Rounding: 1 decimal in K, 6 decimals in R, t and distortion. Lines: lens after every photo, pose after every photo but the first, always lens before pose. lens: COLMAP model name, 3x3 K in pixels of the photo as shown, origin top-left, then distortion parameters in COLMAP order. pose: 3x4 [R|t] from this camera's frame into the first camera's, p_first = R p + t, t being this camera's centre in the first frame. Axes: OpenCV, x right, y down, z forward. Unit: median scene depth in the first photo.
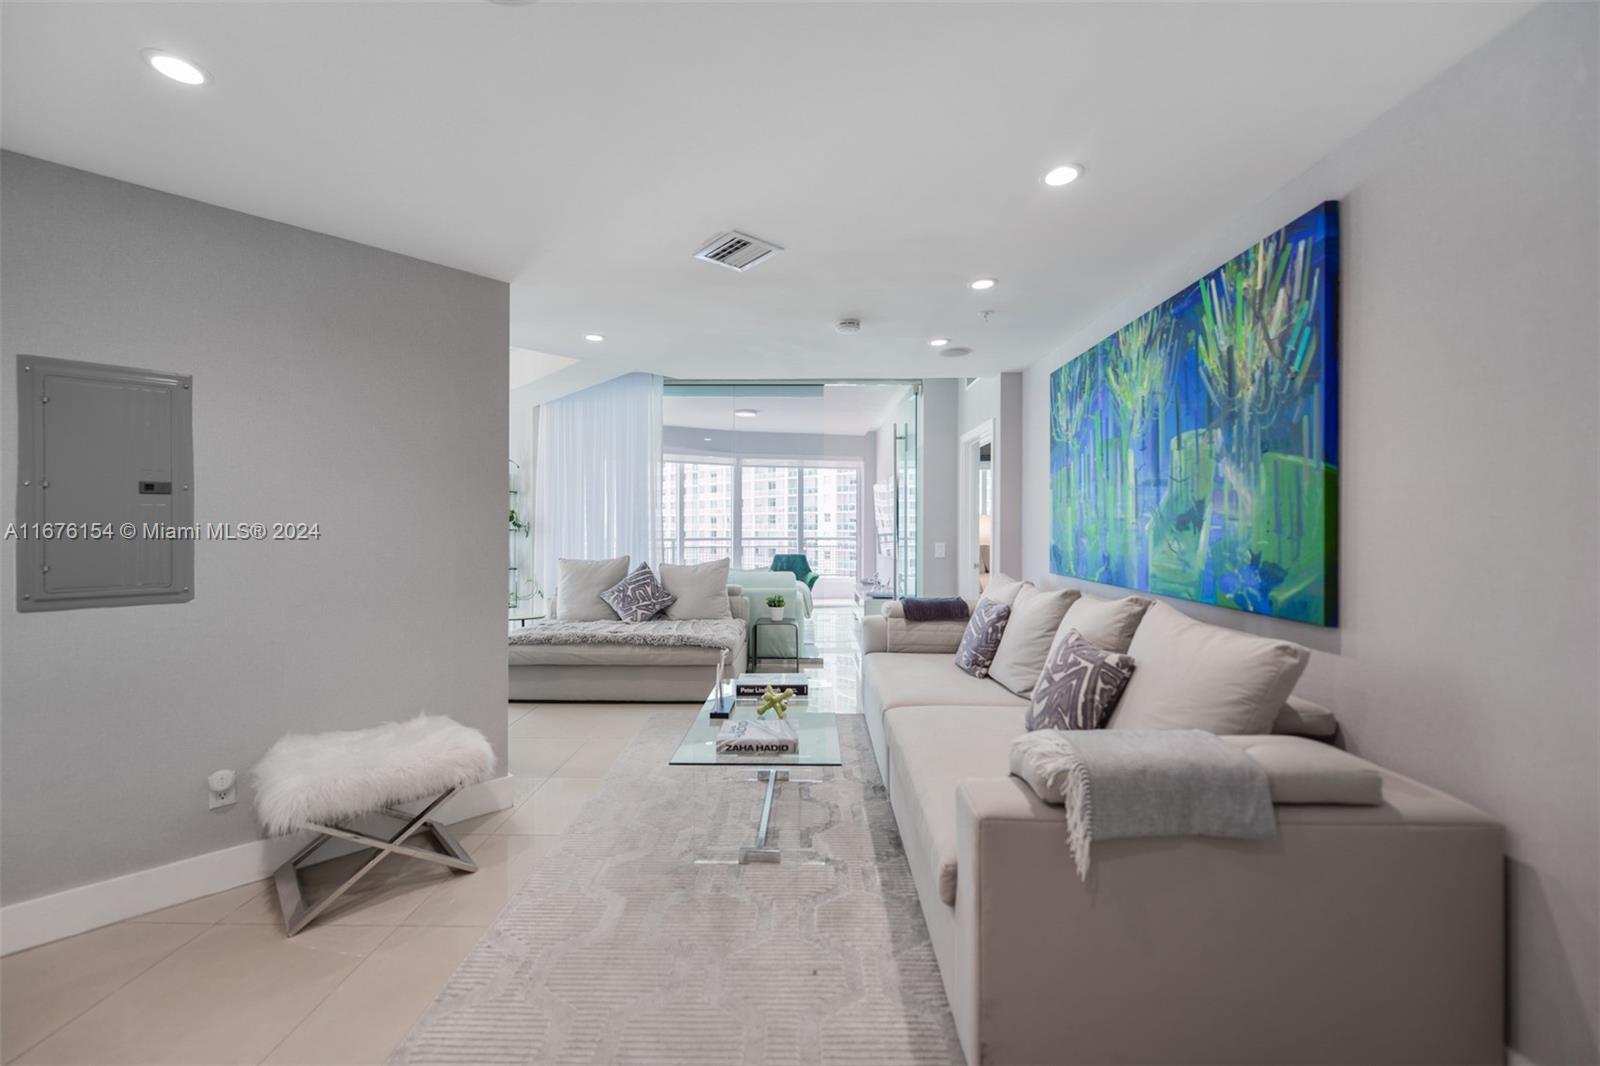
lens RADIAL K [[634.0, 0, 793.8], [0, 634.0, 526.1], [0, 0, 1]] dist [0.008800, -0.003416]
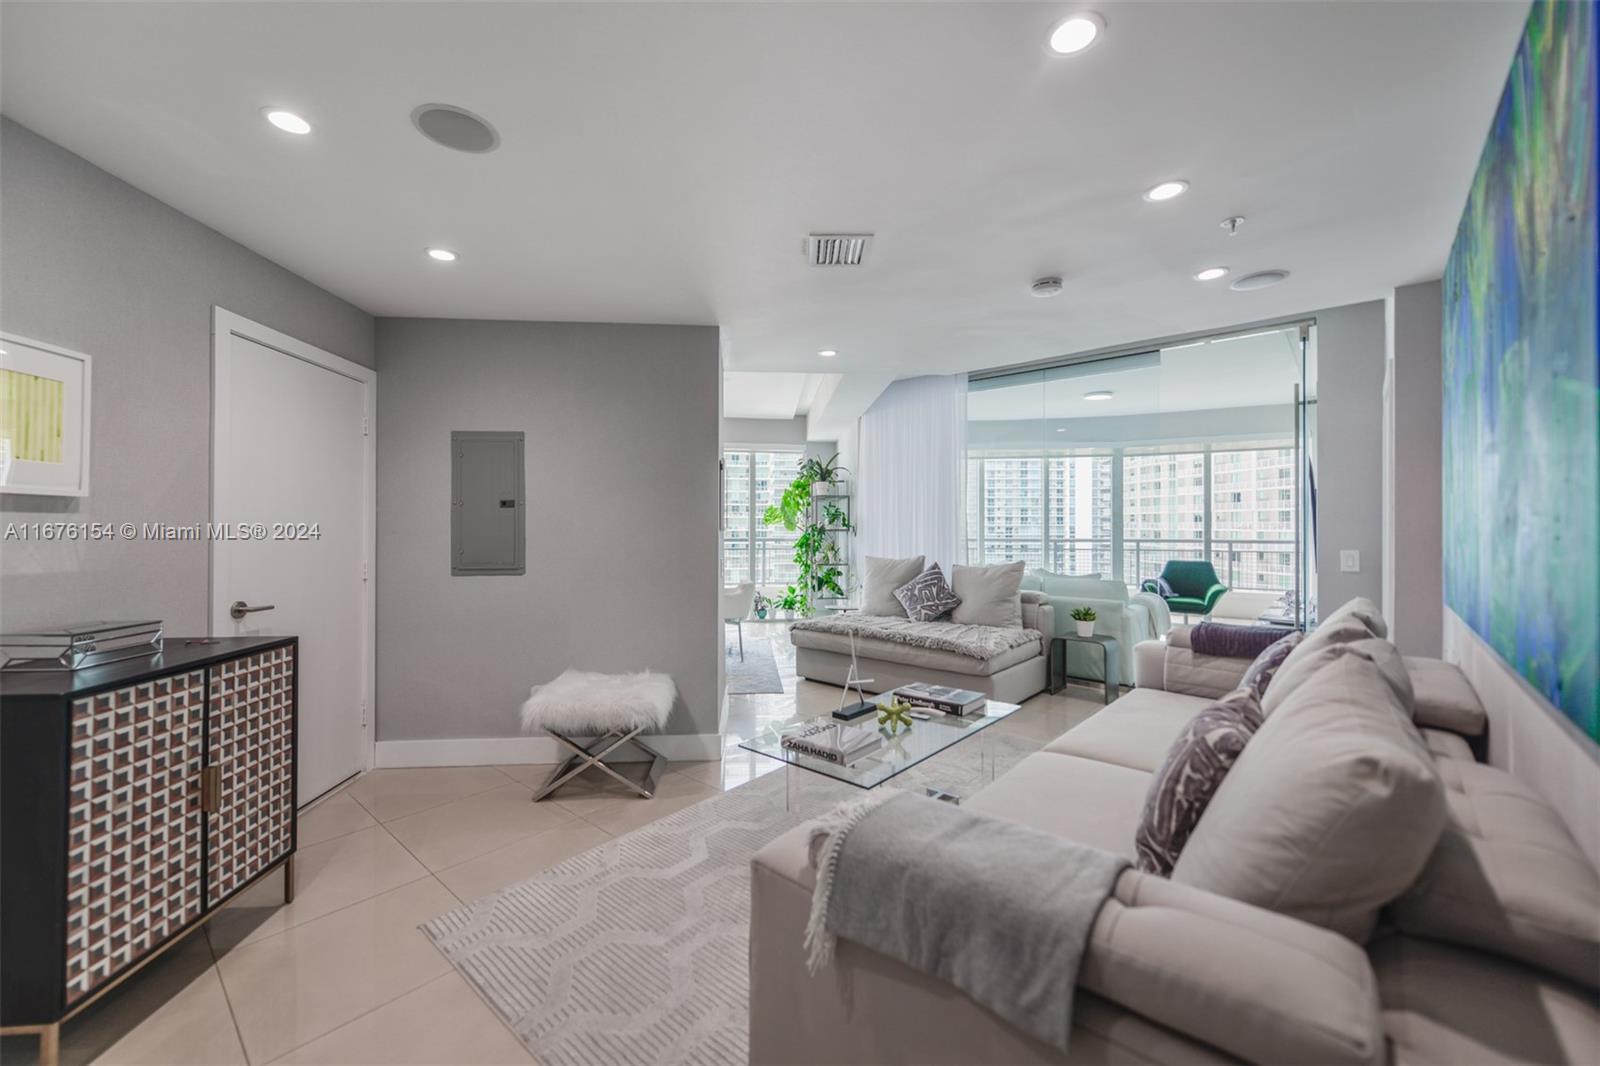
lens RADIAL K [[634.0, 0, 793.8], [0, 634.0, 526.1], [0, 0, 1]] dist [0.008800, -0.003416]
pose [[0.762511, -0.001044, -0.646975, 0.255128], [0.001449, 0.999999, 0.000095, -0.000890], [0.646974, -0.001010, 0.762511, 0.102351]]
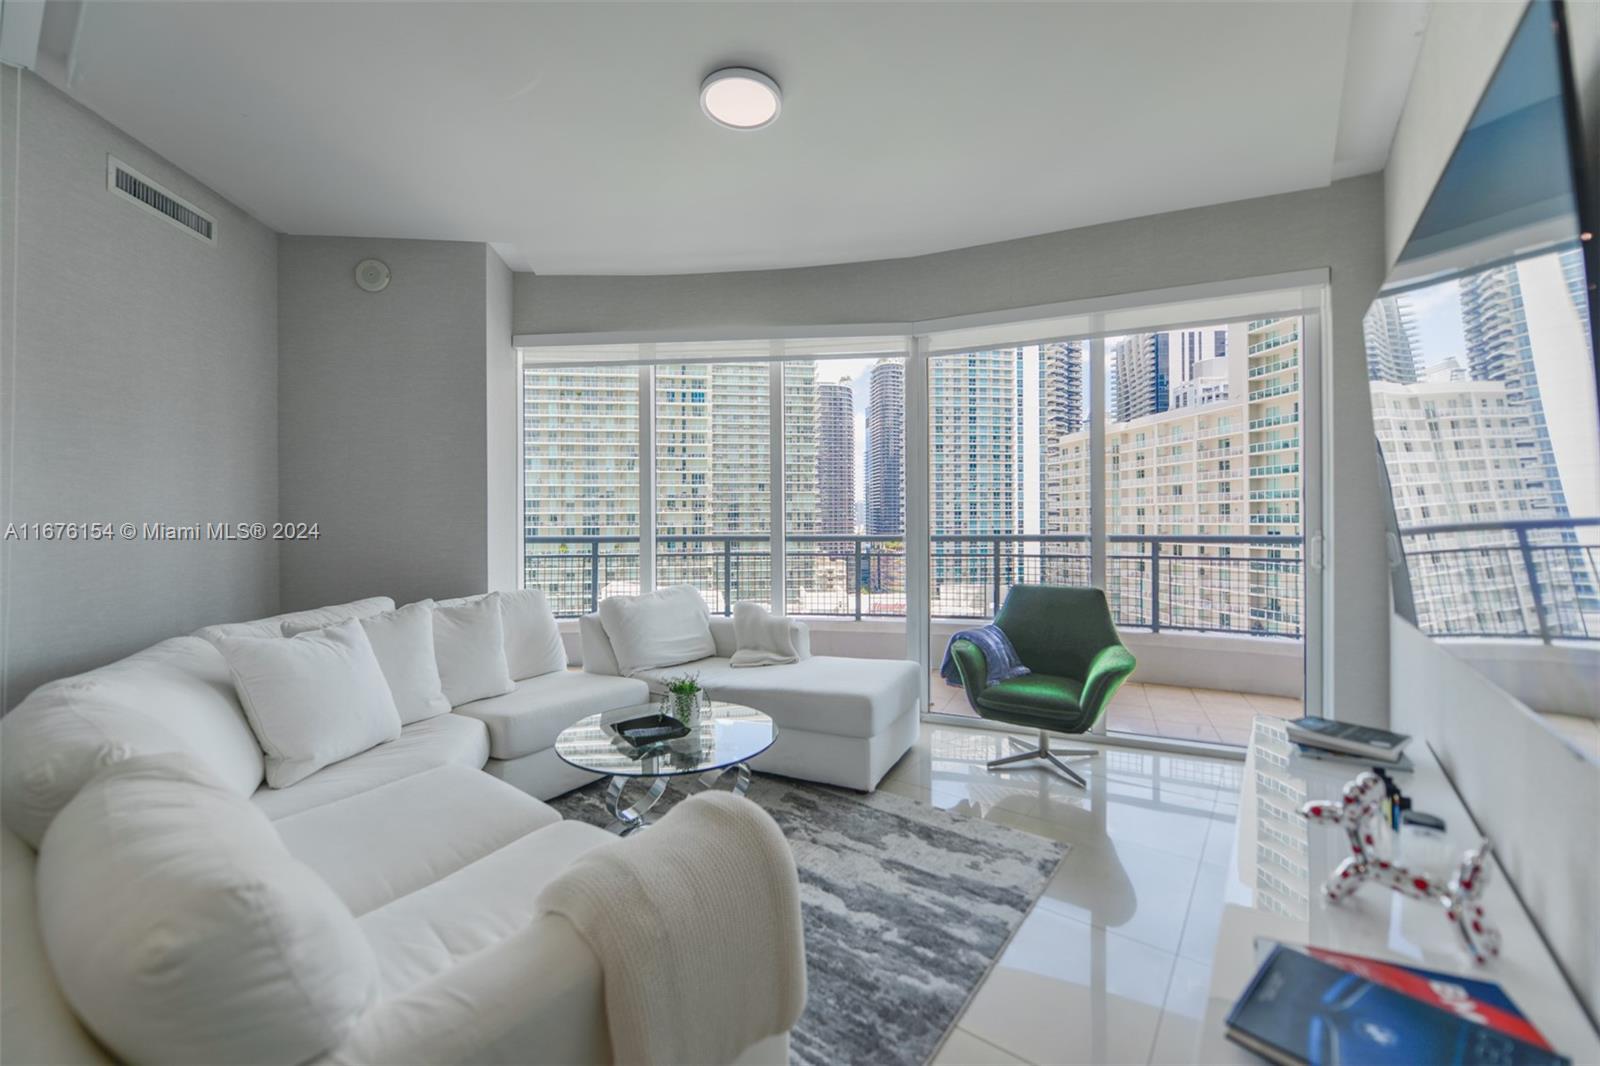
lens RADIAL K [[634.0, 0, 793.8], [0, 634.0, 526.1], [0, 0, 1]] dist [0.008800, -0.003416]
pose [[0.802029, -0.001070, -0.597284, 0.166255], [0.006737, 0.999951, 0.007255, 0.015135], [0.597247, -0.009843, 0.801997, 1.194331]]
